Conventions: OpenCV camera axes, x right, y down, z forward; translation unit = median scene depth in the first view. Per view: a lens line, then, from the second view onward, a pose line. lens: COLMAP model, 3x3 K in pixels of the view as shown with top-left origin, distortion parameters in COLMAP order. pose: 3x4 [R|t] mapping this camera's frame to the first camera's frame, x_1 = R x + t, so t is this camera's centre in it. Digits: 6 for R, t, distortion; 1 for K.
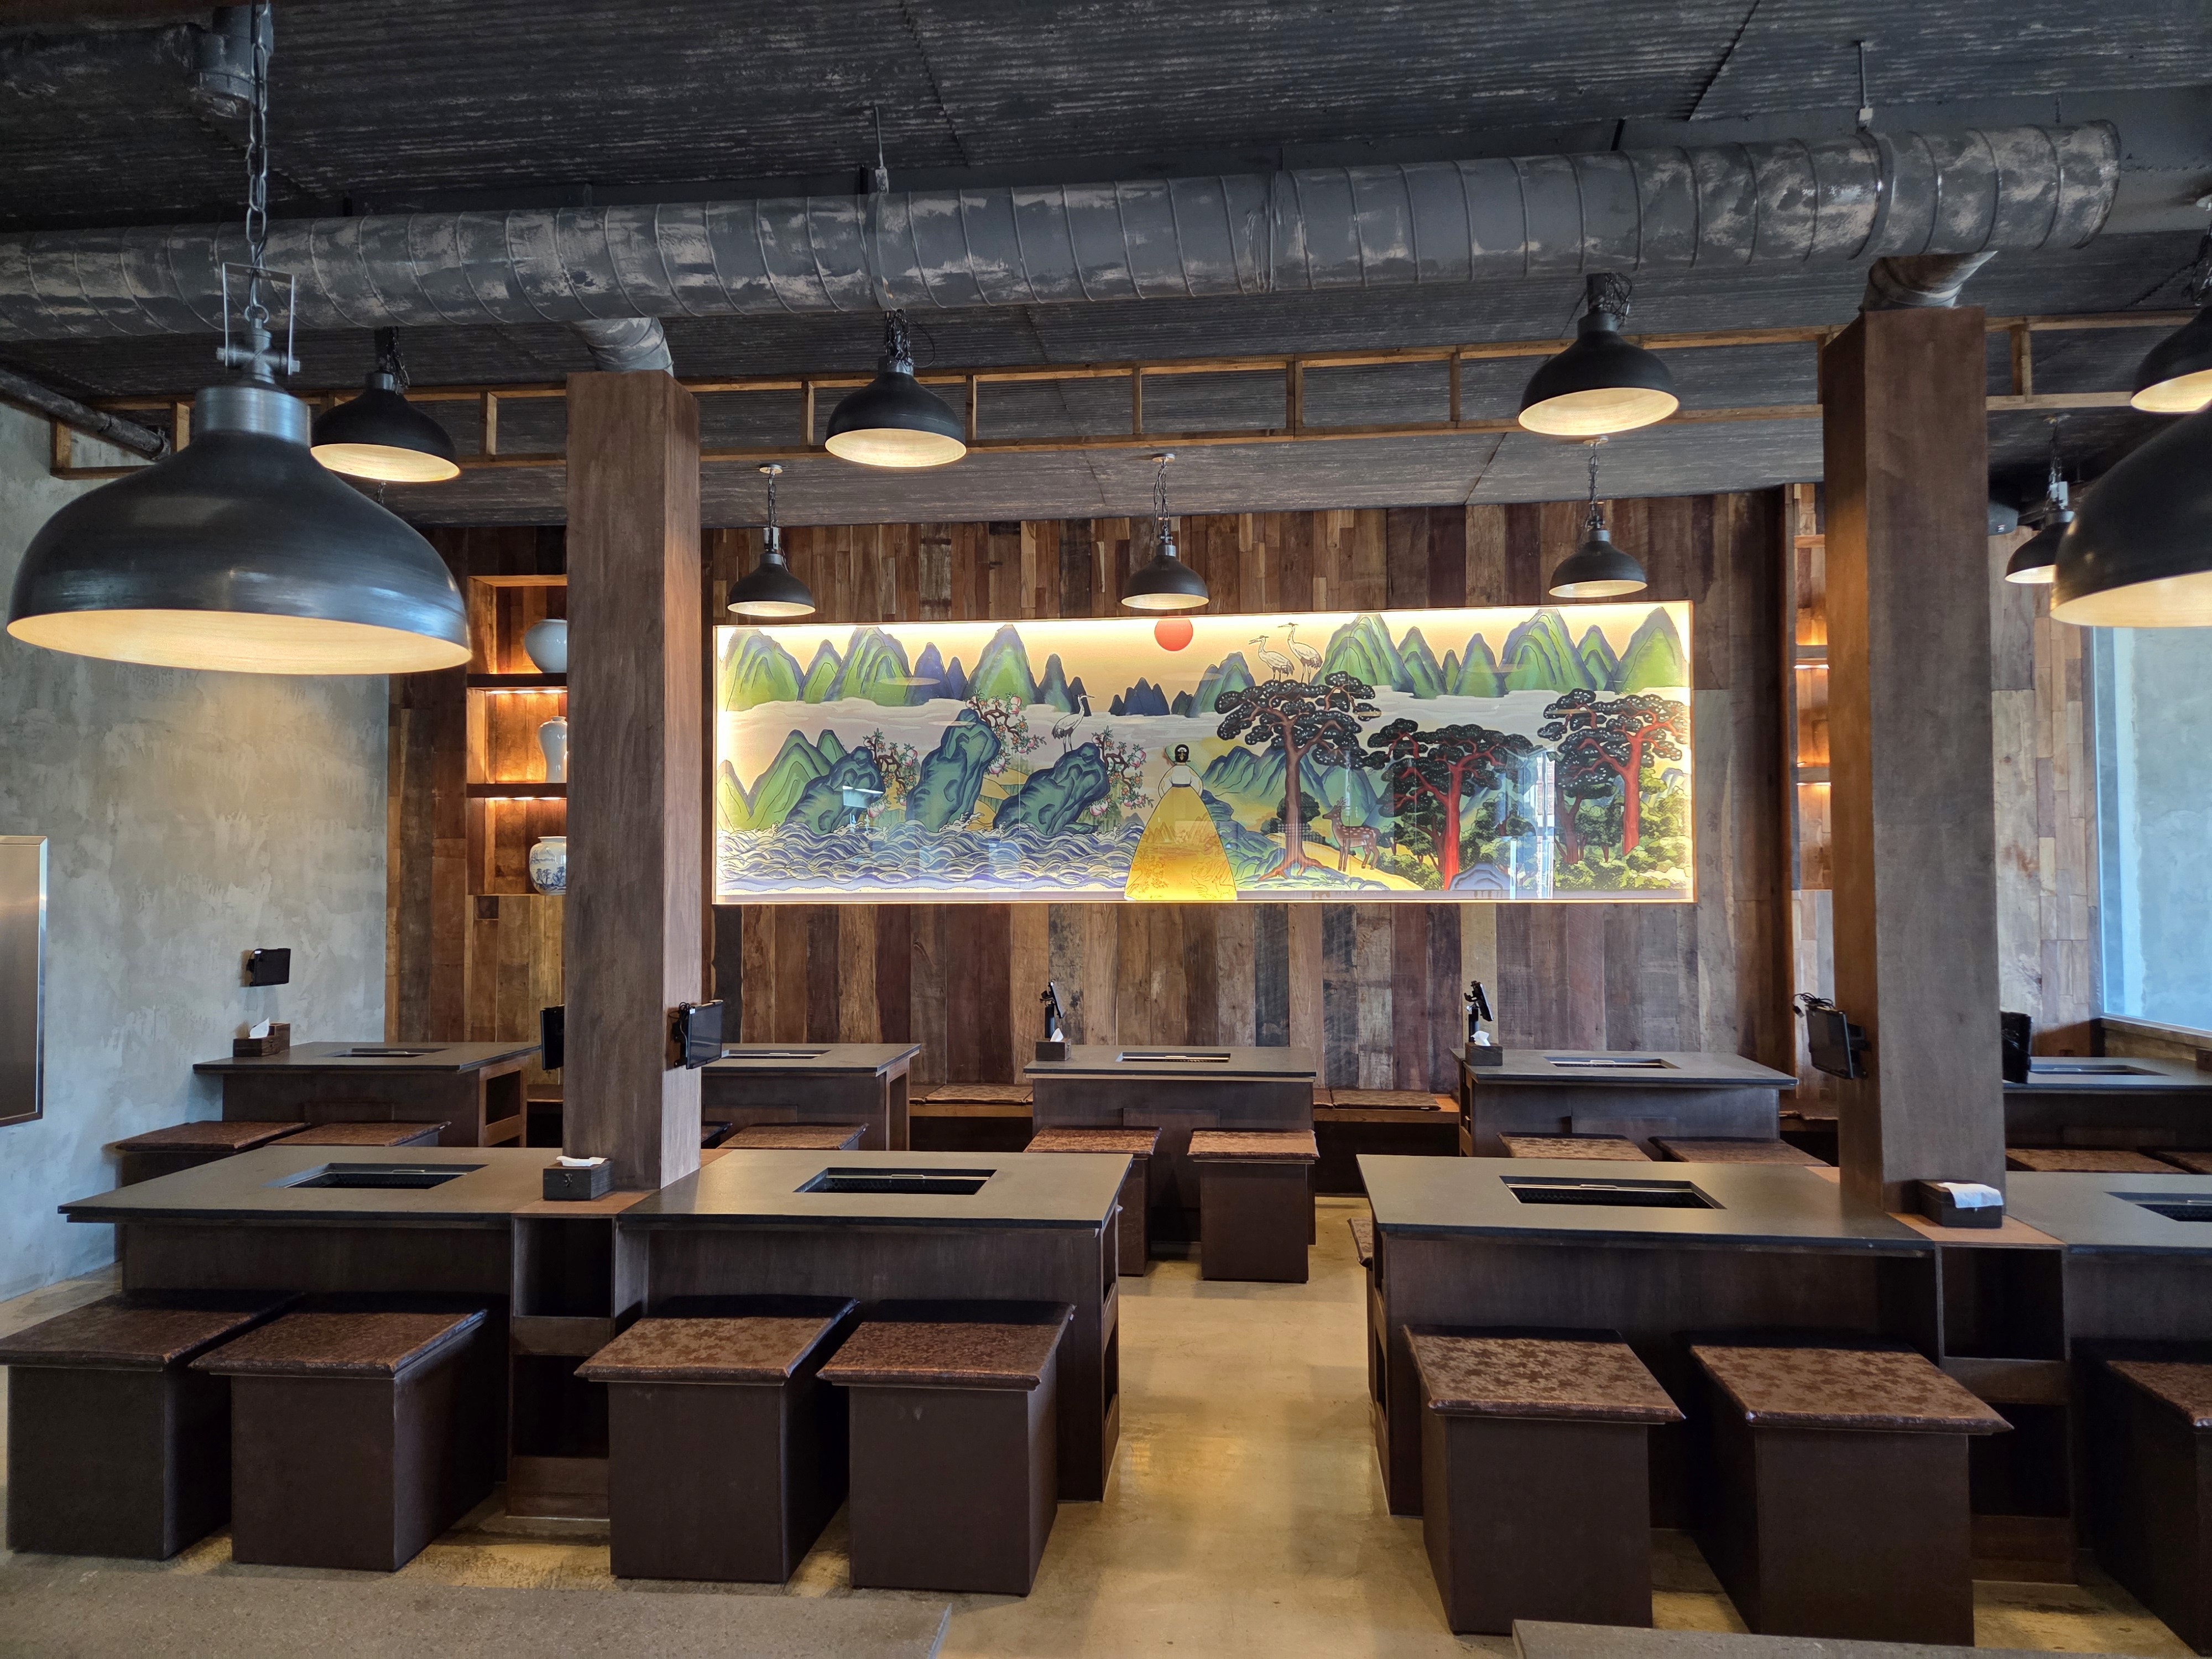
lens RADIAL K [[1438.9, 0, 1106.0], [0, 1438.9, 829.5], [0, 0, 1]] dist [0.038013, -0.036650]
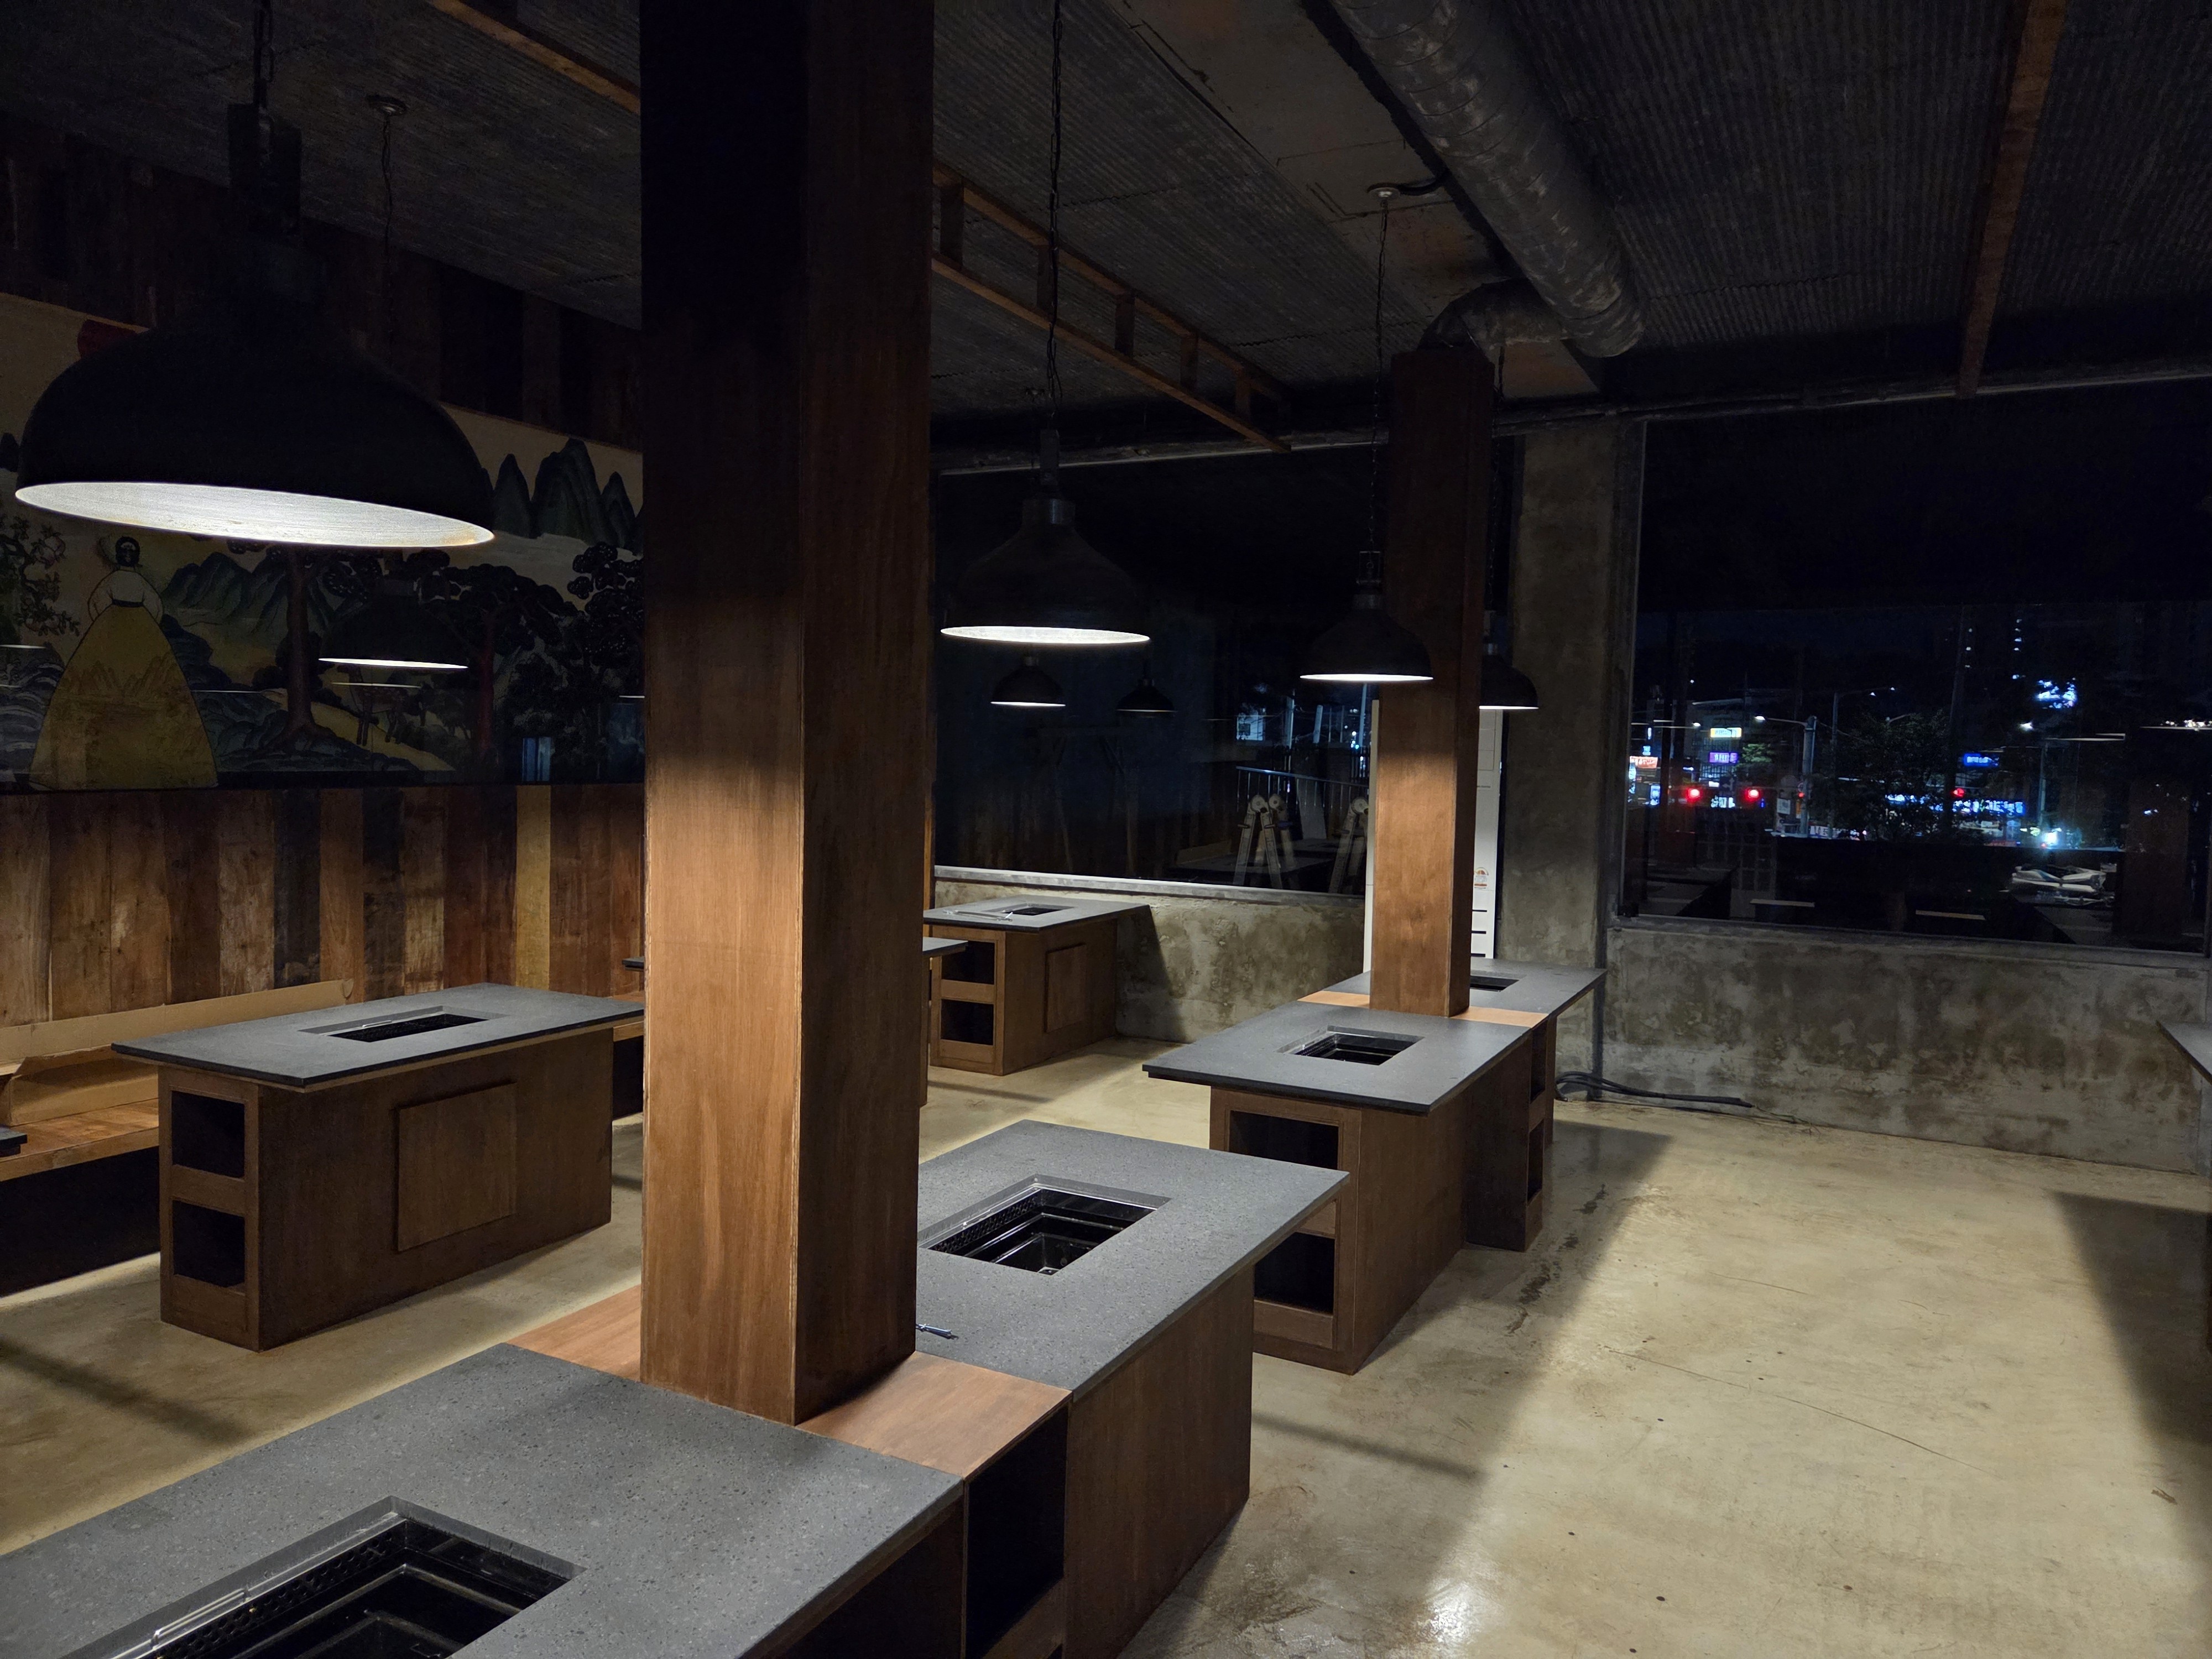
lens RADIAL K [[1438.9, 0, 1106.0], [0, 1438.9, 829.5], [0, 0, 1]] dist [0.038013, -0.036650]
pose [[0.354190, -0.044331, 0.934122, -0.395385], [-0.052005, 0.996396, 0.067006, 0.002610], [-0.933726, -0.072312, 0.350608, 0.383210]]
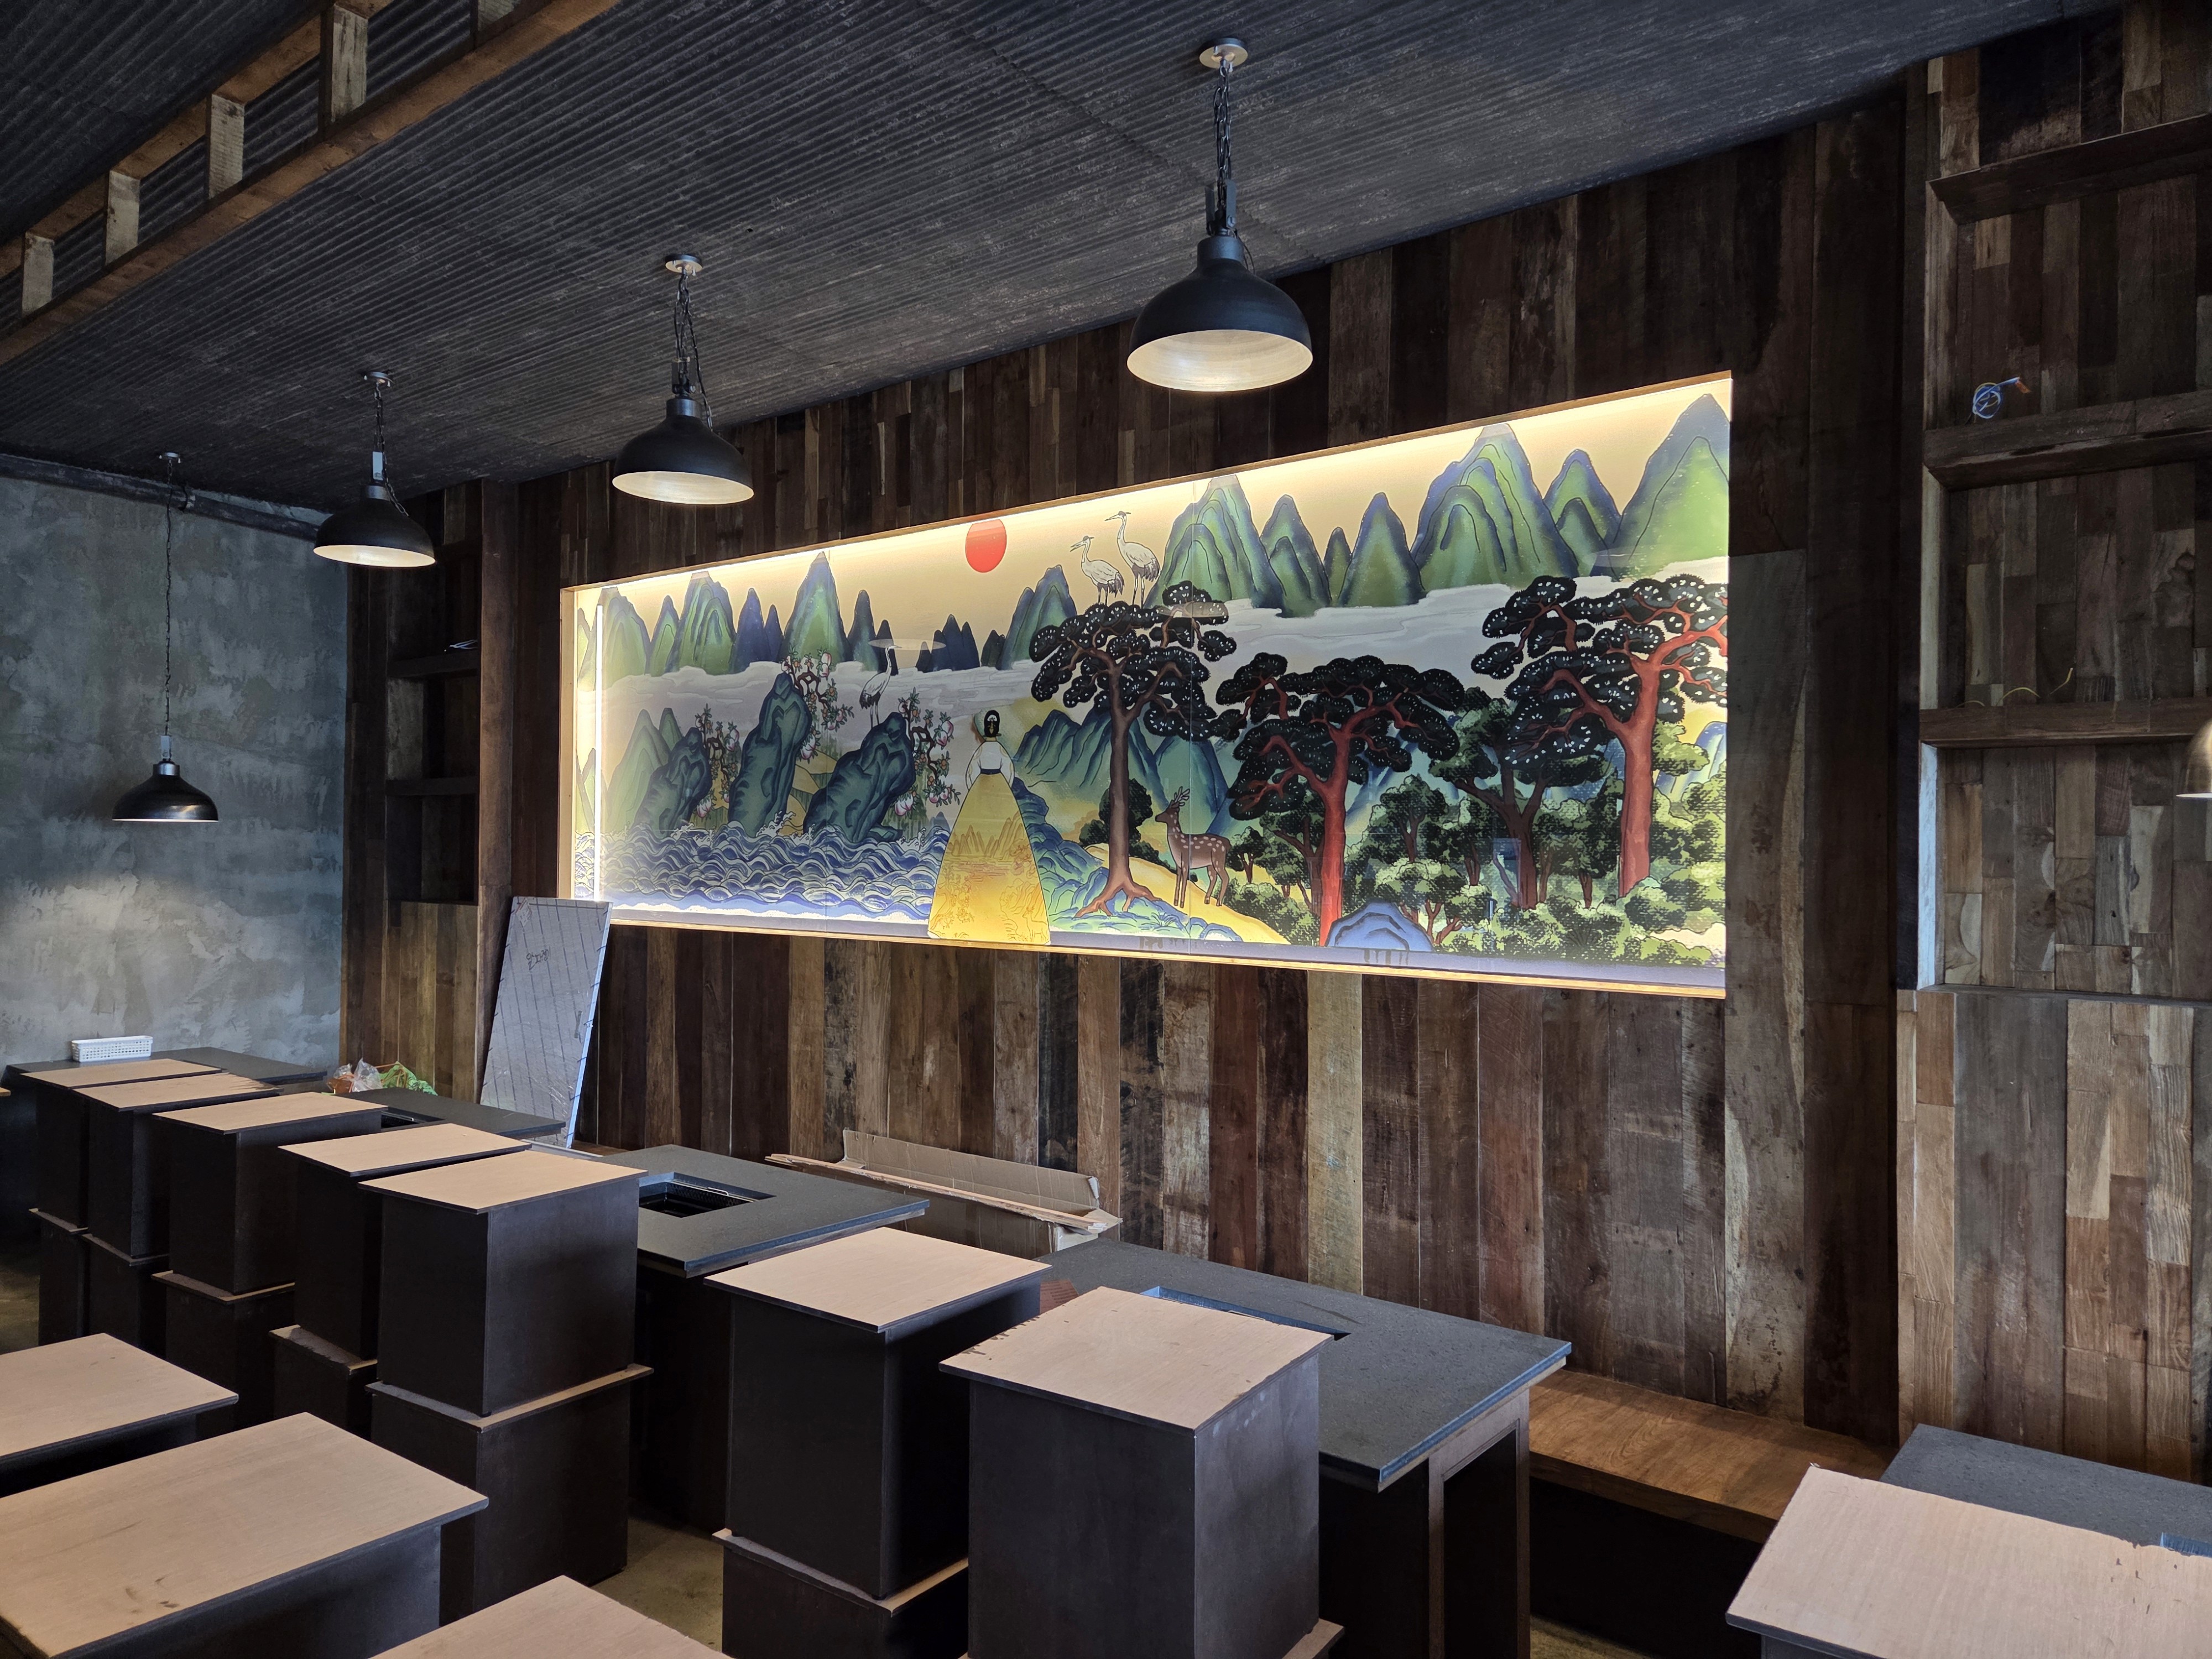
lens RADIAL K [[1481.2, 0, 1108.9], [0, 1481.2, 847.0], [0, 0, 1]] dist [0.036644, -0.004036]
pose [[0.845585, 0.012513, -0.533694, 0.476970], [-0.002148, 0.999797, 0.020038, -0.009374], [0.533837, -0.015797, 0.845440, 0.449905]]
